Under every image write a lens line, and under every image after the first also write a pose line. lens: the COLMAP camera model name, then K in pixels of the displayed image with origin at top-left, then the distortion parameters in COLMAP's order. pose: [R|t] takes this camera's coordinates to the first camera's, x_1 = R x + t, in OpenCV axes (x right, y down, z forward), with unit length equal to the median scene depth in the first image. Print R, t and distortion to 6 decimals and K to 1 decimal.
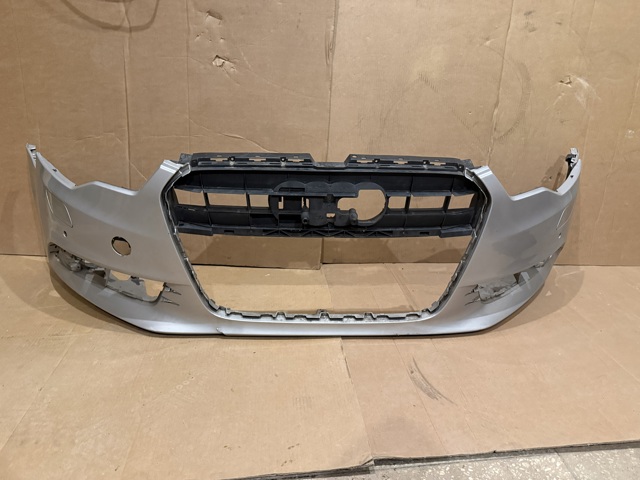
lens RADIAL K [[450.6, 0, 327.7], [0, 450.6, 241.6], [0, 0, 1]] dist [0.019364, -0.034683]
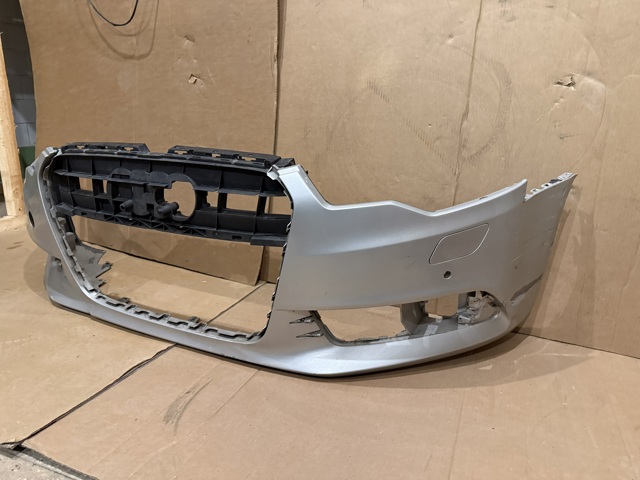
lens RADIAL K [[450.6, 0, 334.6], [0, 450.6, 244.9], [0, 0, 1]] dist [0.019364, -0.034683]
pose [[0.878303, 0.112011, -0.464798, 0.621191], [-0.169185, 0.982081, -0.083030, 0.029168], [0.447169, 0.151563, 0.881515, 0.249449]]
